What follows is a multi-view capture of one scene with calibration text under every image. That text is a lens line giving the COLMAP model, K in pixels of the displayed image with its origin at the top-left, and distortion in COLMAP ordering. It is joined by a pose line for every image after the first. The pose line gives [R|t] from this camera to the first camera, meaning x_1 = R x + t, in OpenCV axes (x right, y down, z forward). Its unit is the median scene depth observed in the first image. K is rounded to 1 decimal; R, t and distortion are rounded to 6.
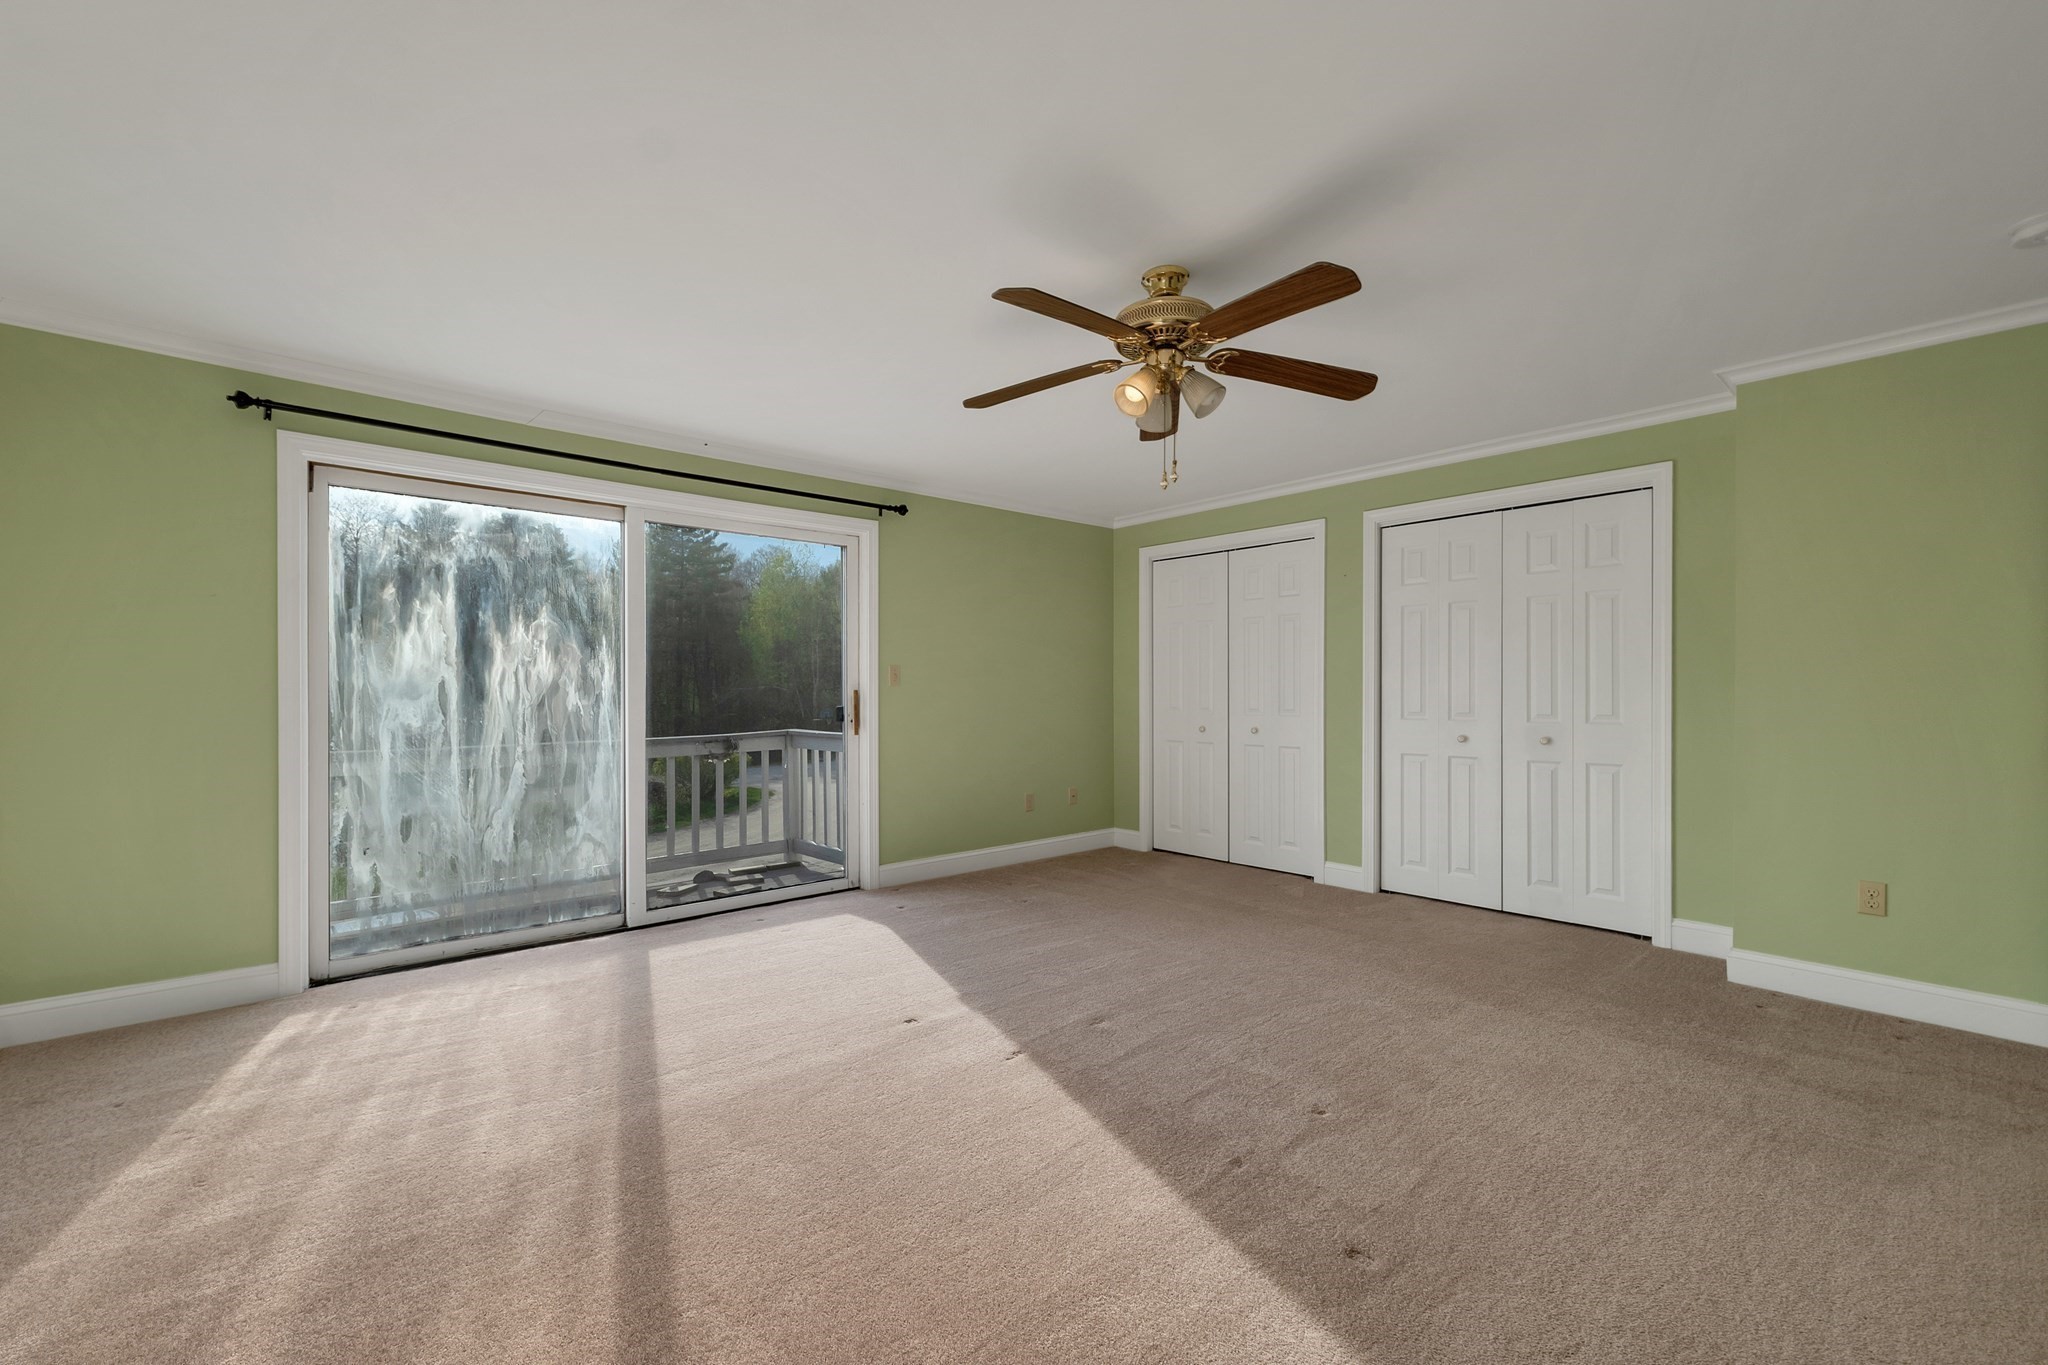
lens RADIAL K [[844.1, 0, 1026.6], [0, 844.1, 687.1], [0, 0, 1]] dist [-0.004667, 0.000122]
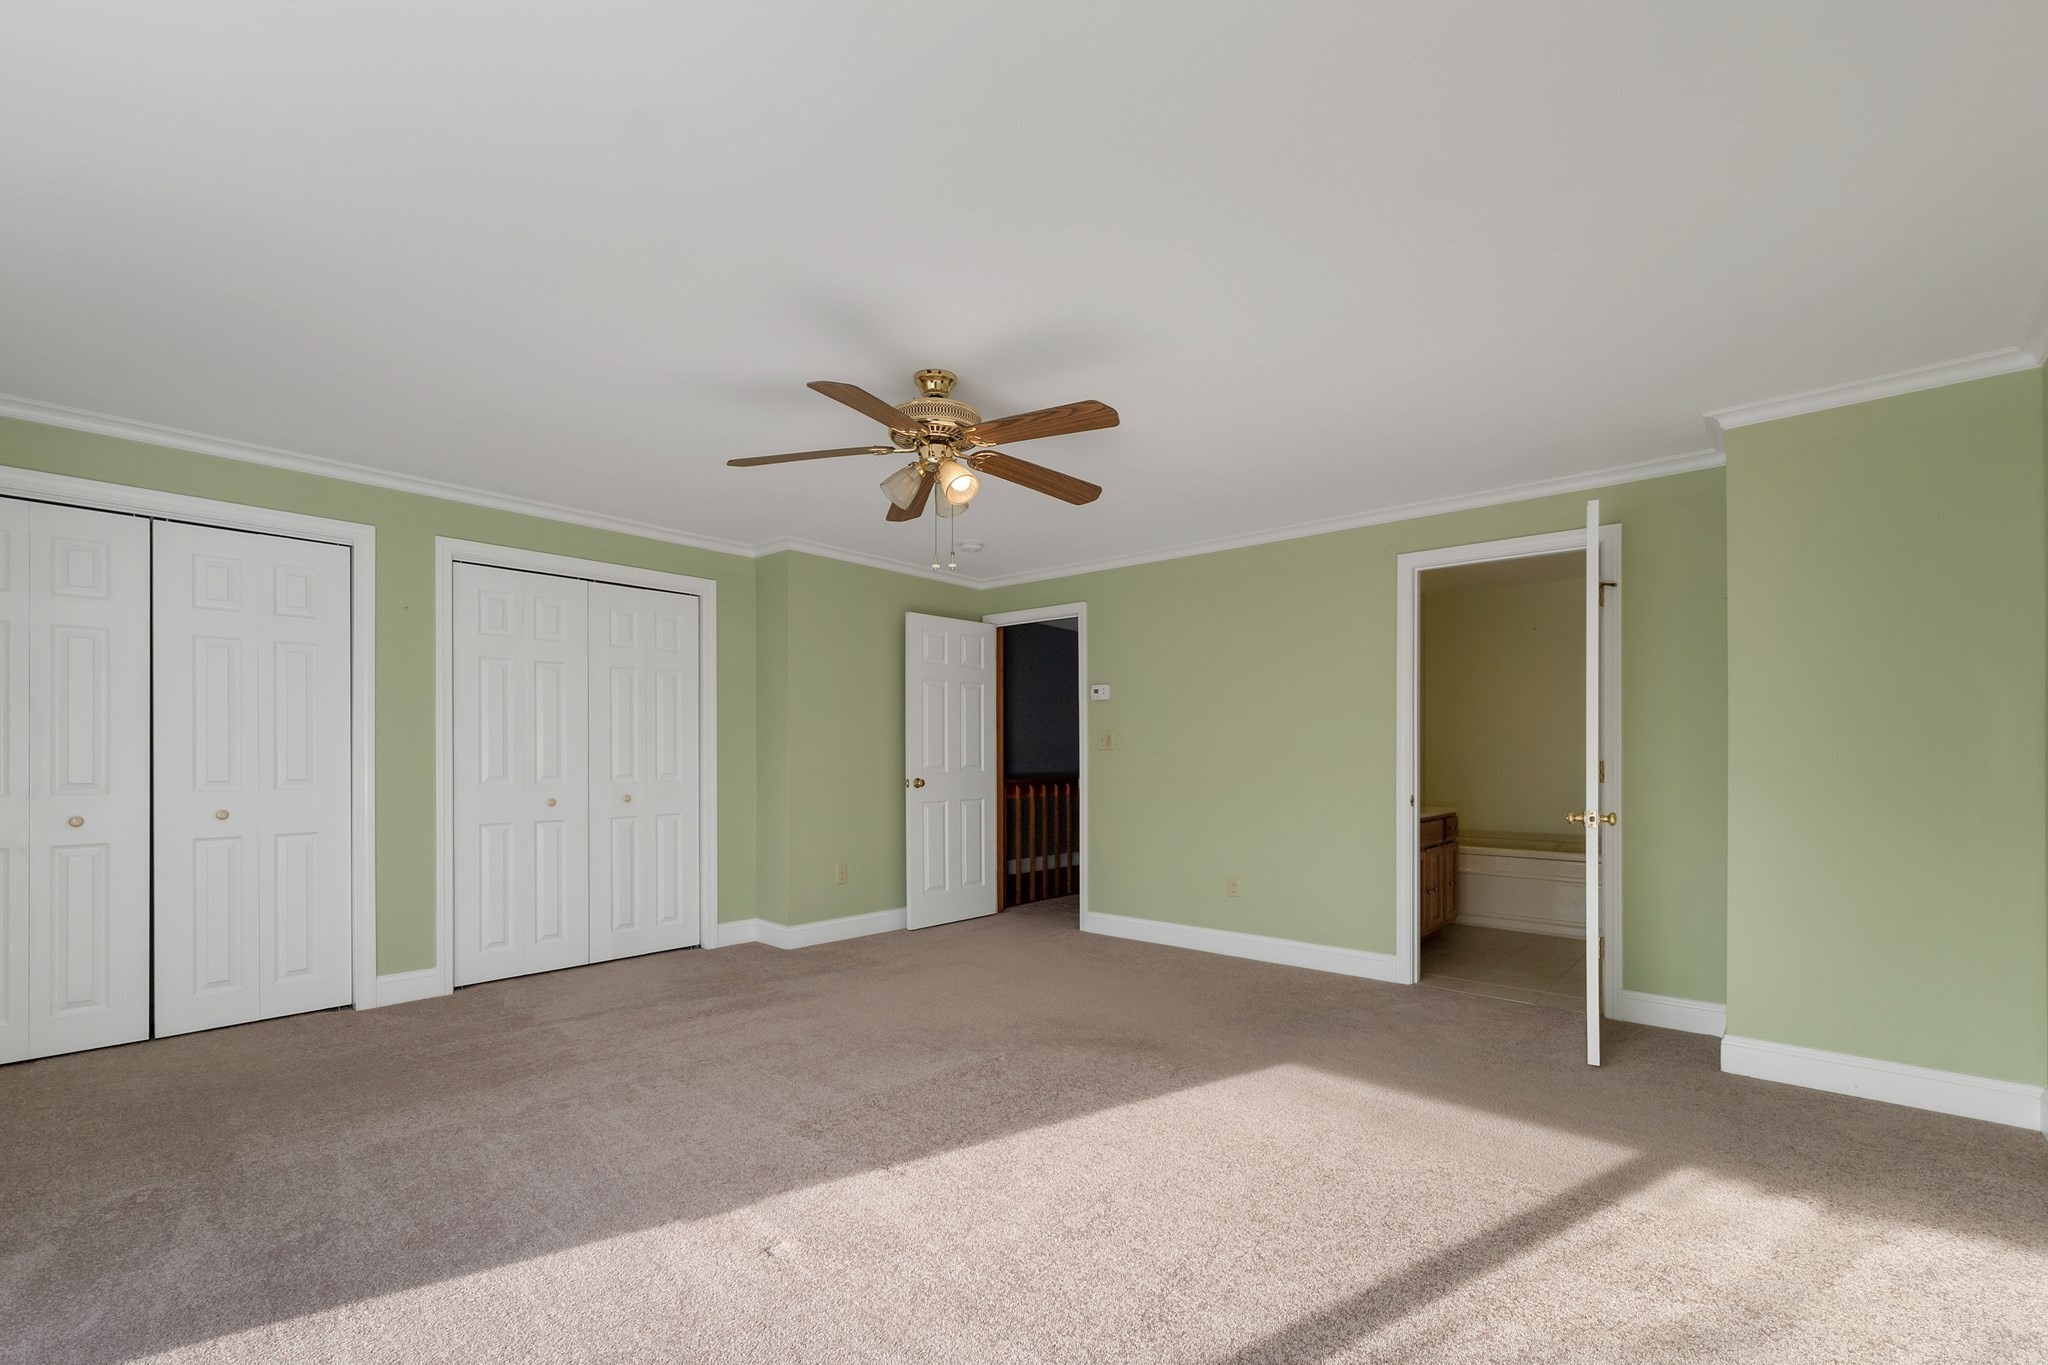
lens RADIAL K [[844.1, 0, 1033.6], [0, 844.1, 759.4], [0, 0, 1]] dist [-0.004667, 0.000122]
pose [[-0.118278, -0.007344, 0.992953, -0.387173], [-0.007931, 0.999948, 0.006451, -0.000169], [-0.992949, -0.007112, -0.118330, 0.413308]]
